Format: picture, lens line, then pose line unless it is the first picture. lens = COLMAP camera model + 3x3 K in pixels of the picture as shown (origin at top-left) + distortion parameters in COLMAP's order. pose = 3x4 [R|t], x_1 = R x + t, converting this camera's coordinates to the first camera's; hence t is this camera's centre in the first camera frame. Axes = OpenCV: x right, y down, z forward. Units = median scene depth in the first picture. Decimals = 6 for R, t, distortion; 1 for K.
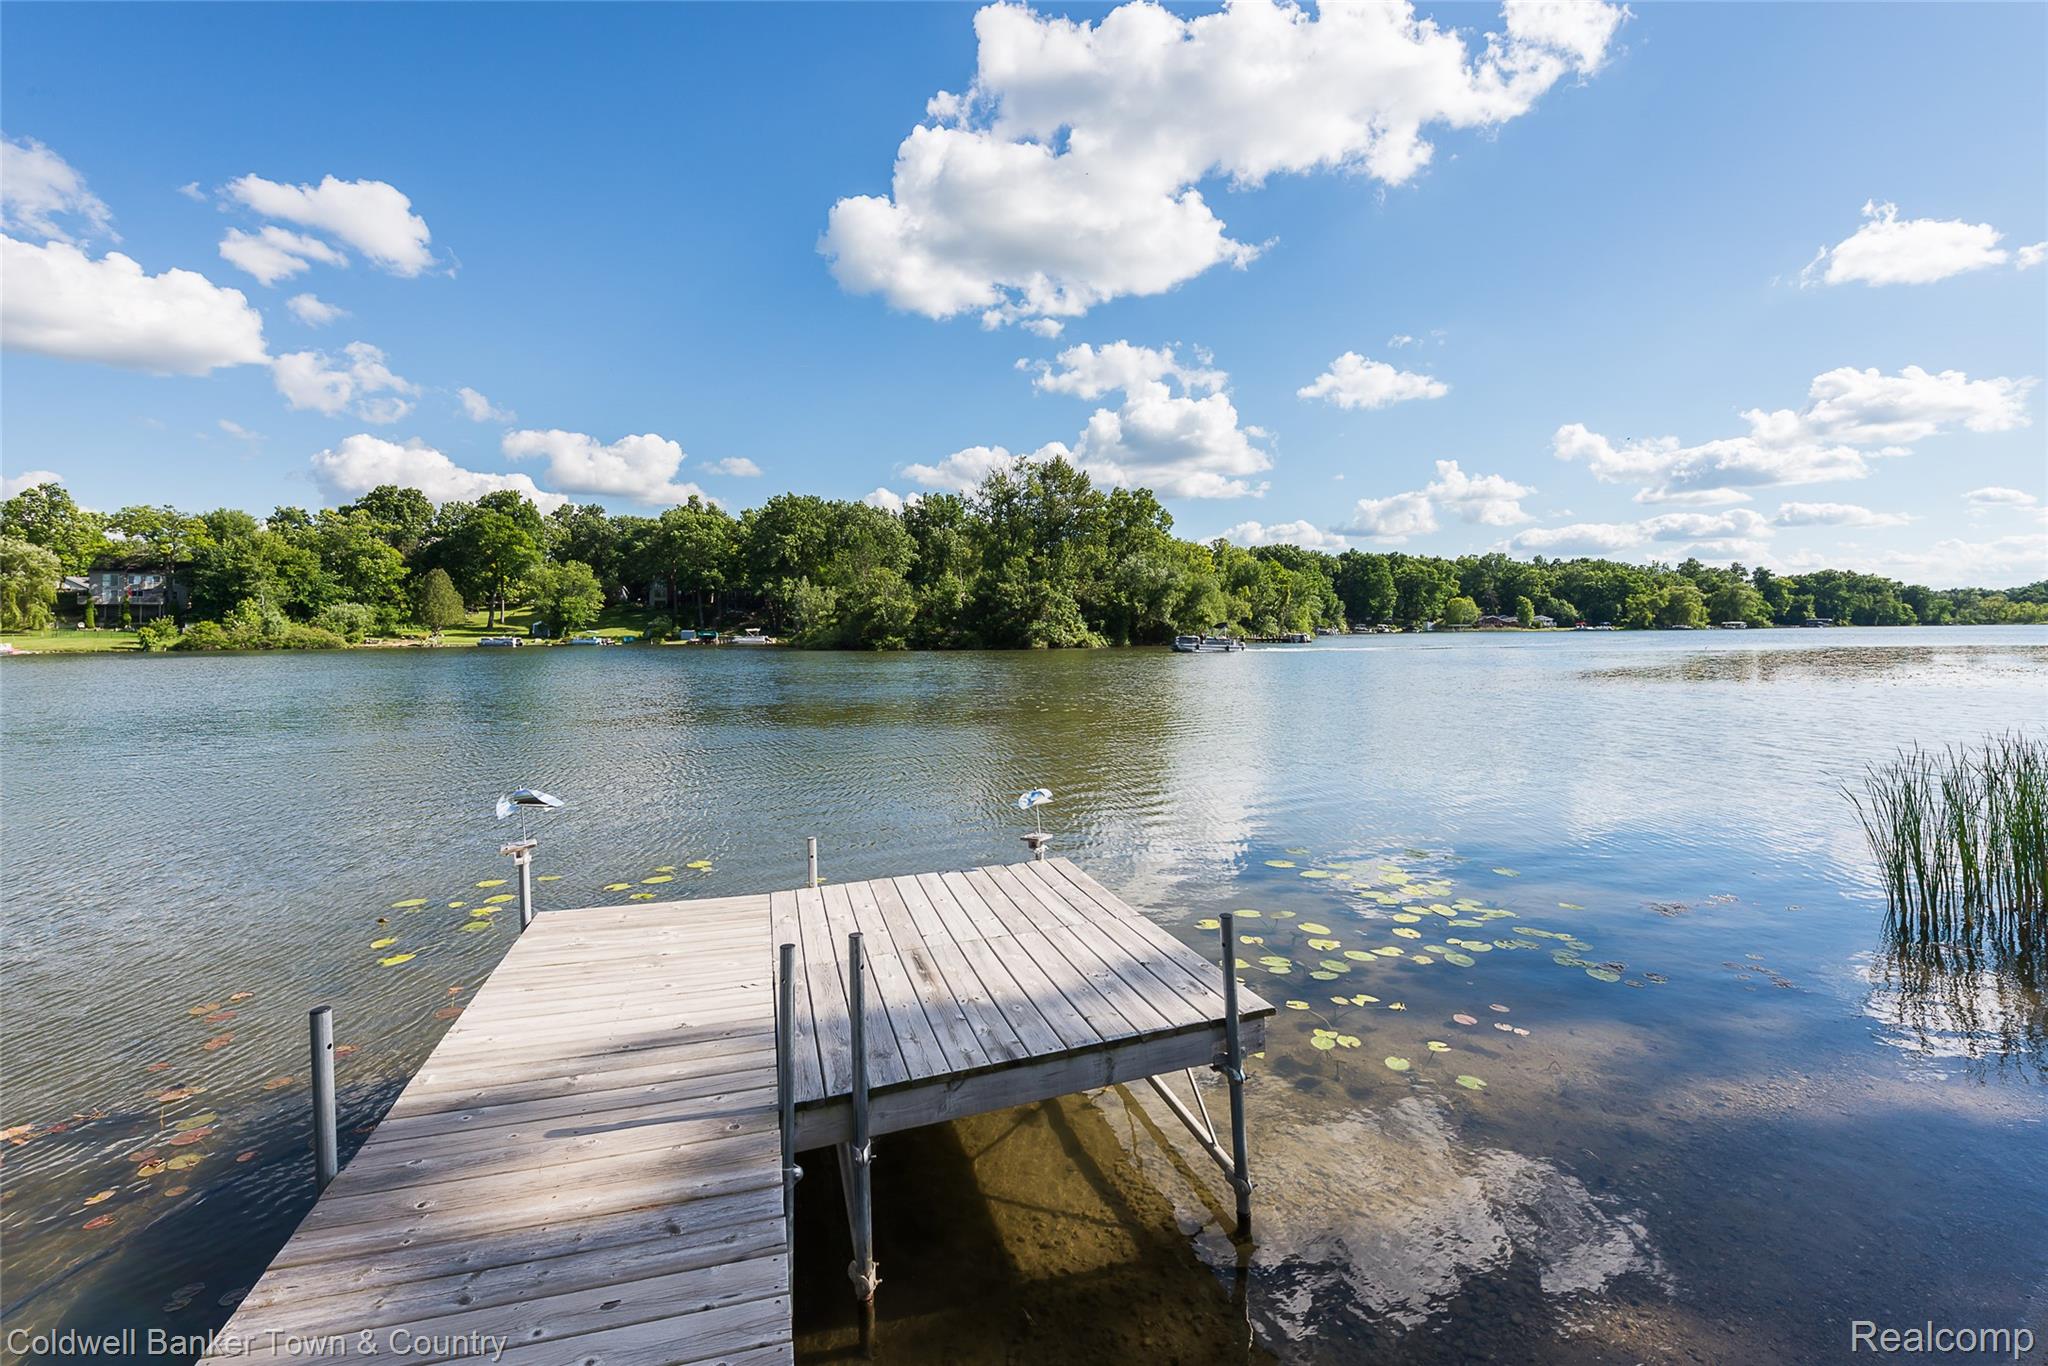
lens RADIAL K [[973.9, 0, 1080.6], [0, 973.9, 601.3], [0, 0, 1]] dist [0.019957, -0.008303]
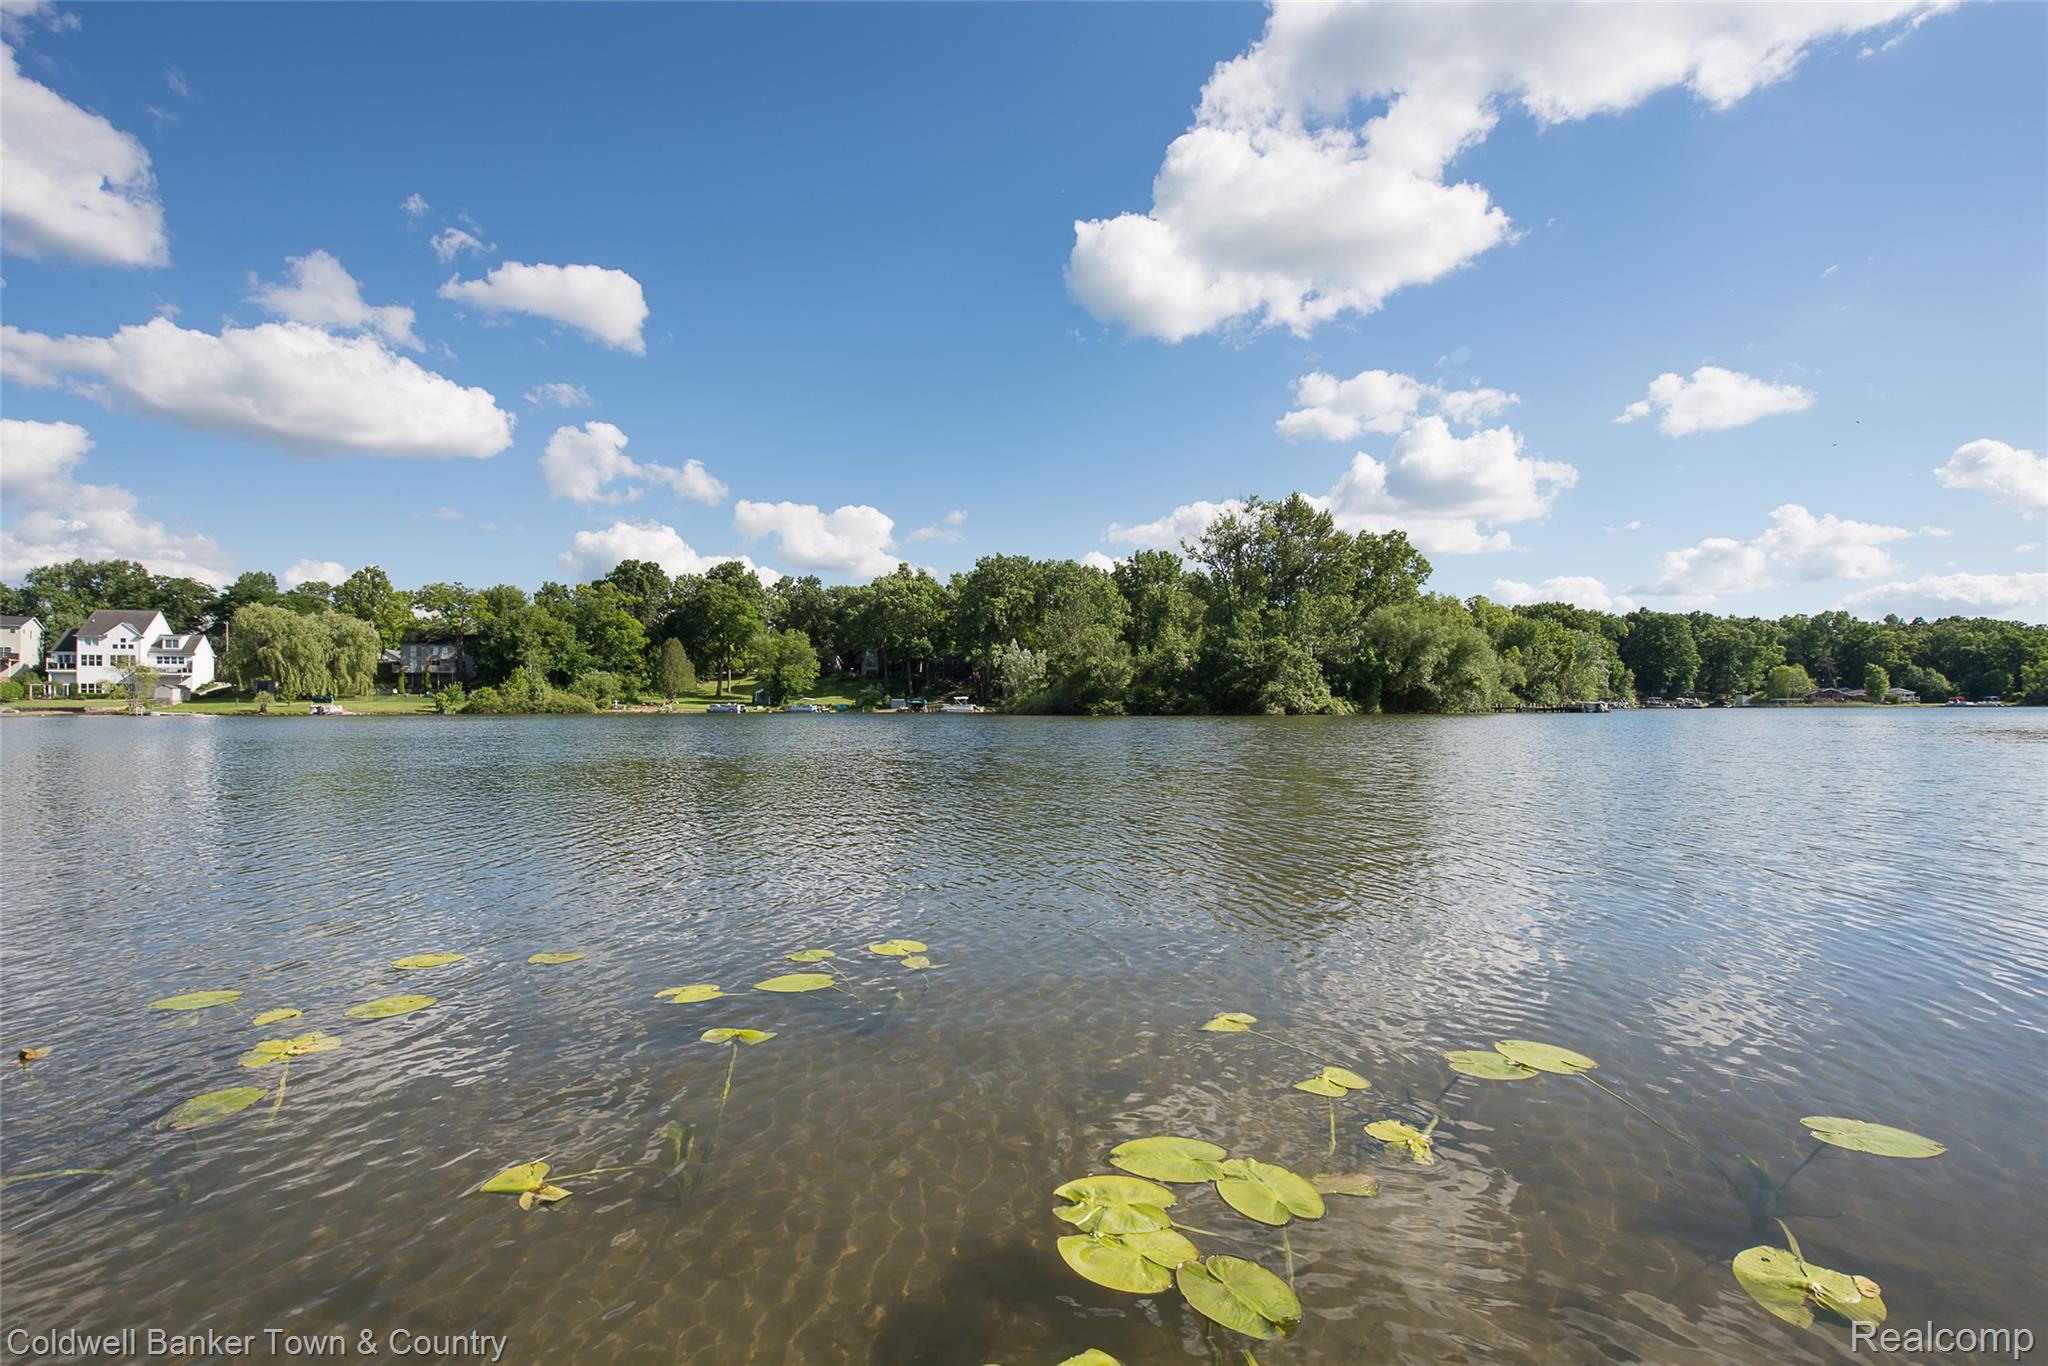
lens RADIAL K [[966.9, 0, 1034.7], [0, 966.9, 716.6], [0, 0, 1]] dist [-0.013367, -0.001055]
pose [[0.970485, 0.002290, -0.241151, -0.039140], [0.002786, 0.999782, 0.020707, 0.029313], [0.241146, -0.020768, 0.970267, 0.102243]]
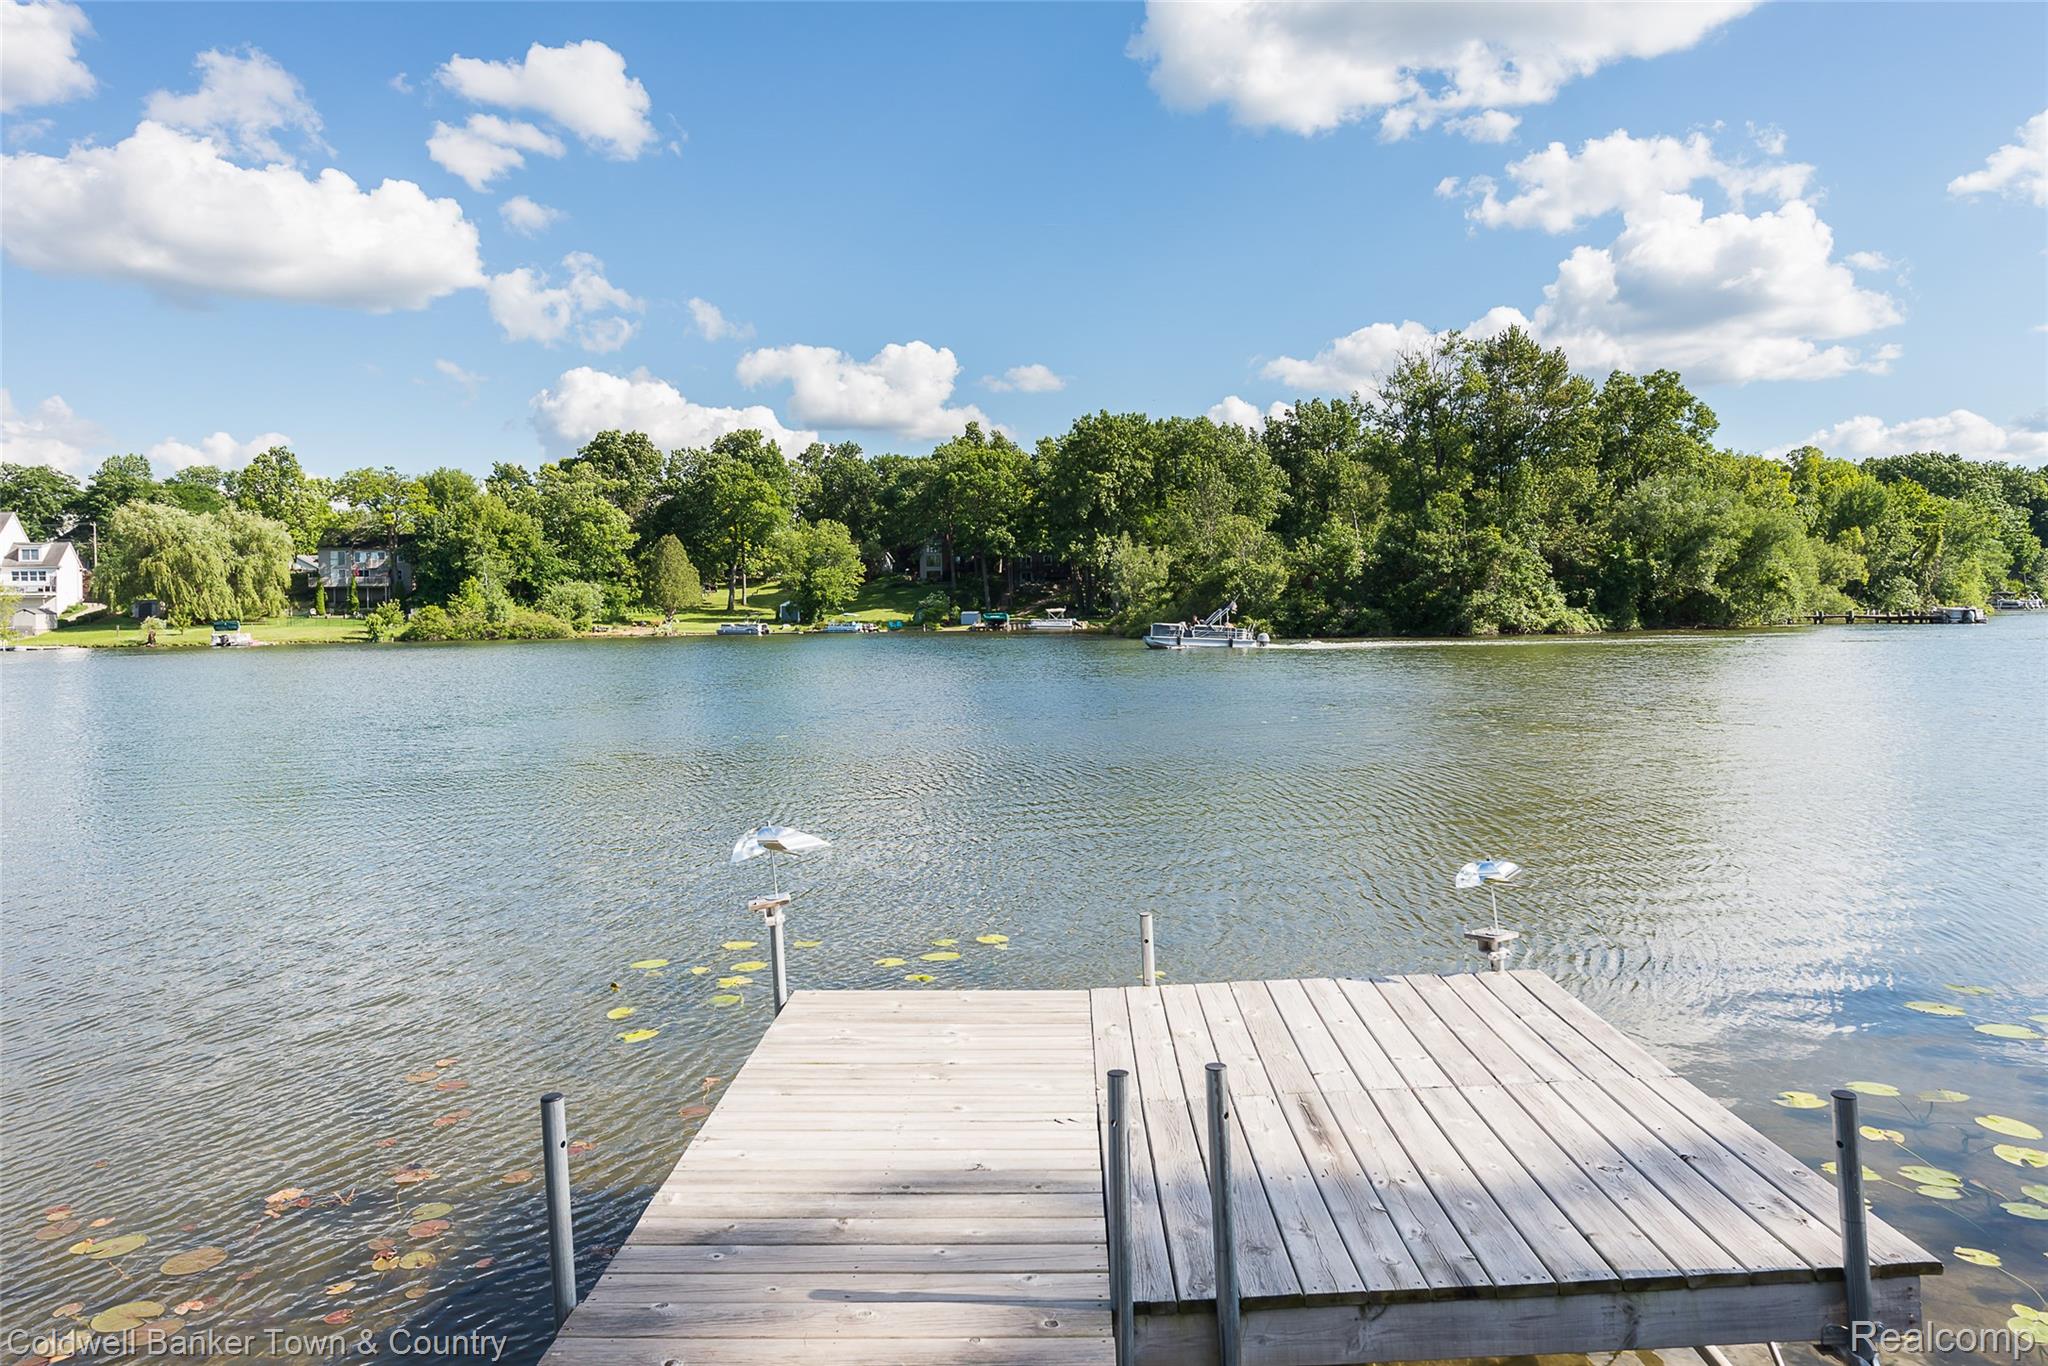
lens RADIAL K [[1451.8, 0, 1033.2], [0, 1451.8, 622.8], [0, 0, 1]] dist [0.044217, -0.042743]
pose [[0.943392, -0.006678, -0.331612, -0.004513], [0.019746, 0.999155, 0.036054, 0.000396], [0.331091, -0.040561, 0.942727, 0.009495]]
